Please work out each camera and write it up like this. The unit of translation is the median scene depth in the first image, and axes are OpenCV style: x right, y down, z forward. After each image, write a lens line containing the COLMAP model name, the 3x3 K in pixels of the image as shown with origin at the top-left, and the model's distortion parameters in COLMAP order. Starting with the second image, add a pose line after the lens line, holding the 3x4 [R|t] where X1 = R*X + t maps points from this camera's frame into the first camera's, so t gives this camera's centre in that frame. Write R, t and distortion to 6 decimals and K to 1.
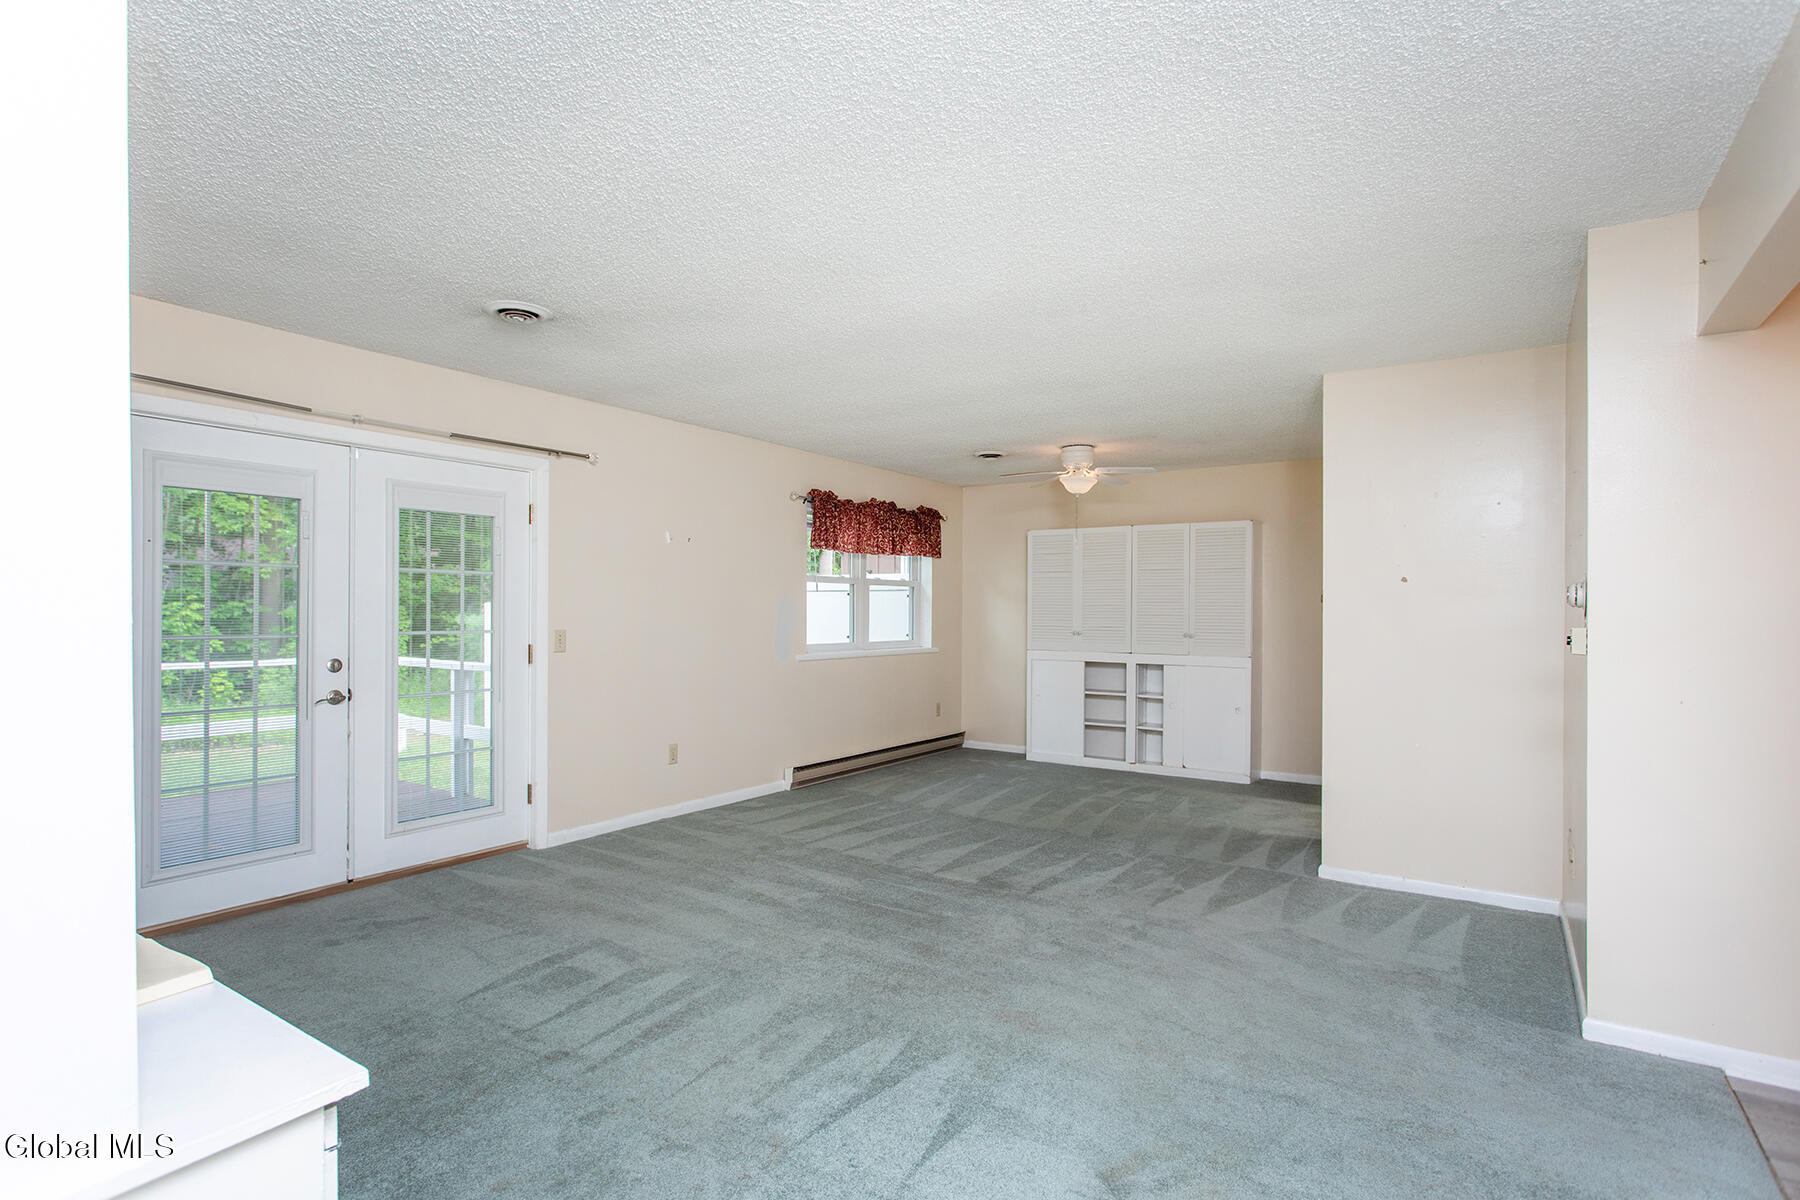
lens RADIAL K [[899.2, 0, 894.9], [0, 899.2, 610.4], [0, 0, 1]] dist [0.000383, 0.001218]
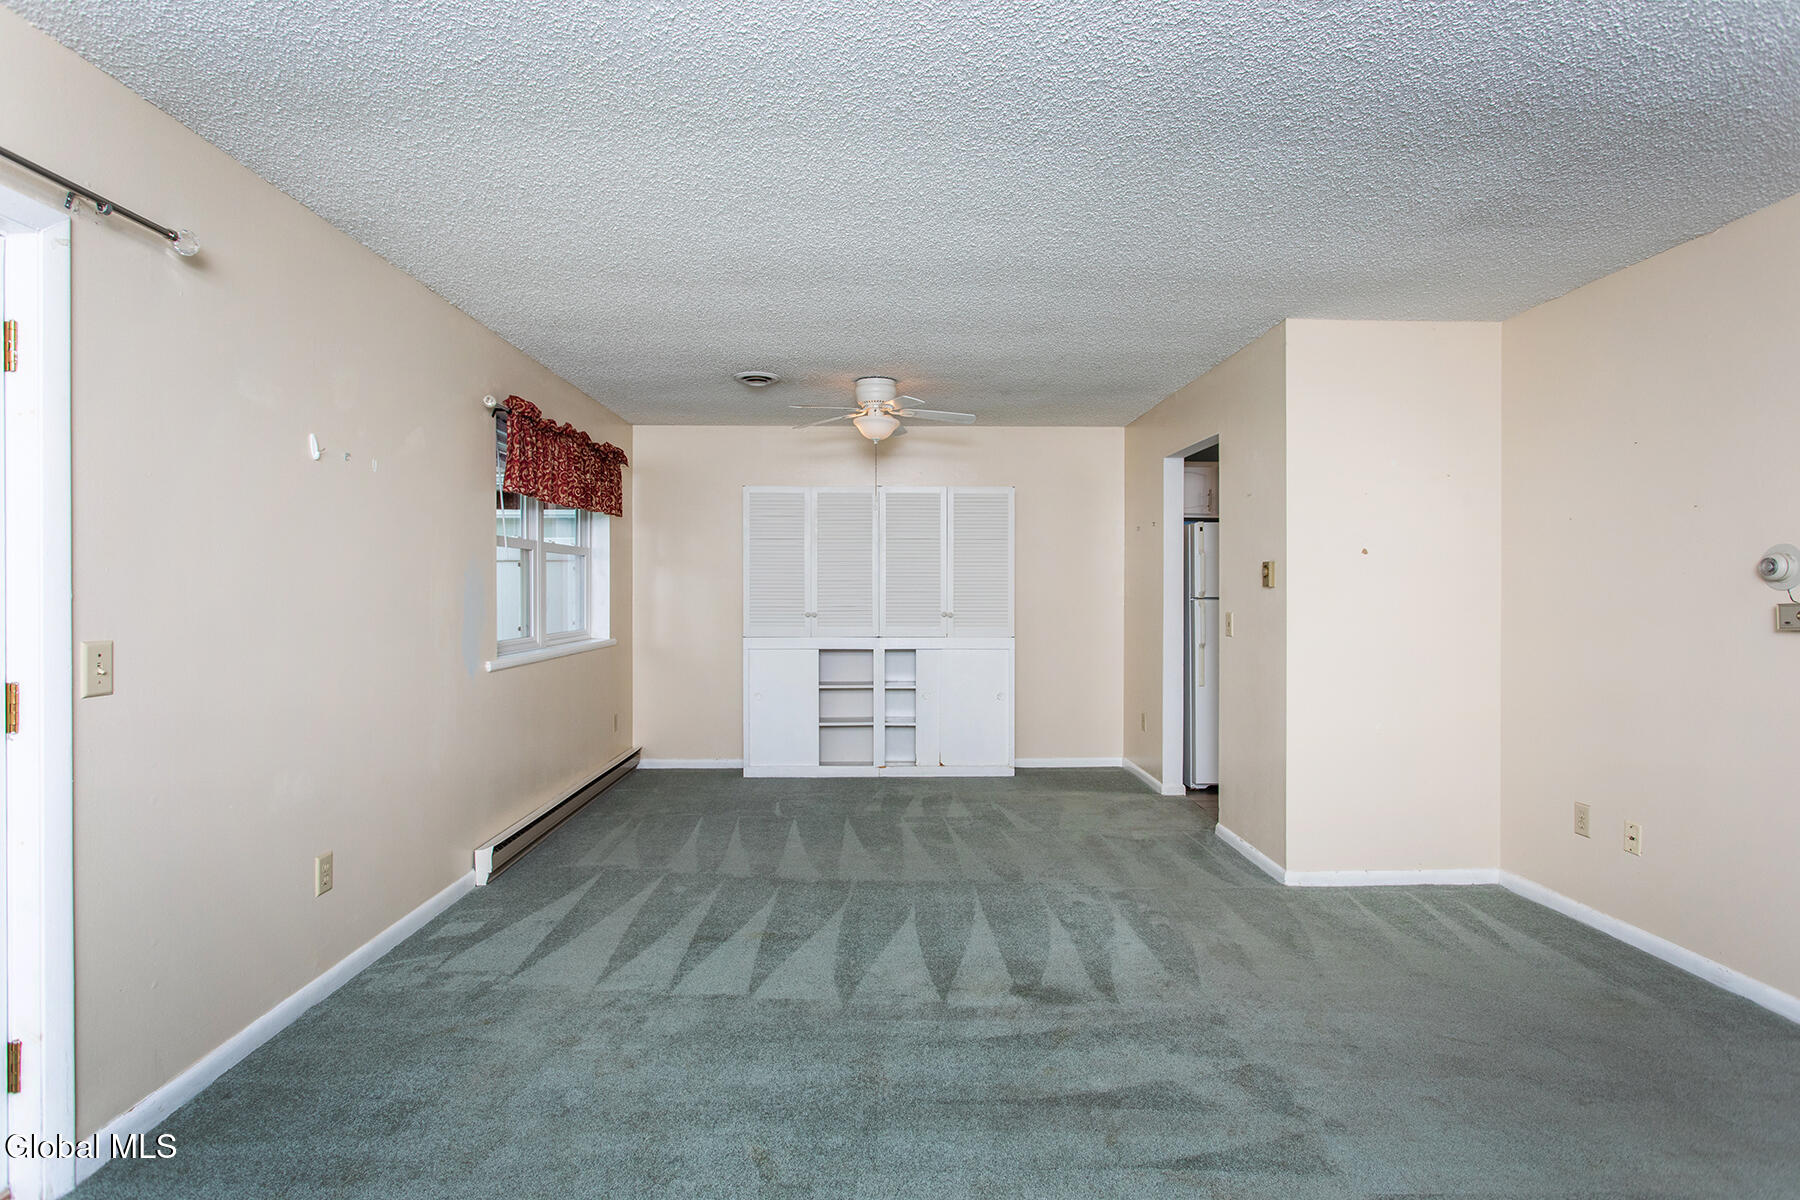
lens RADIAL K [[899.2, 0, 903.0], [0, 899.2, 581.4], [0, 0, 1]] dist [0.000383, 0.001218]
pose [[0.812959, -0.004943, 0.582300, -0.214507], [0.007022, 0.999974, -0.001314, -0.002873], [-0.582279, 0.005157, 0.812973, 0.304118]]
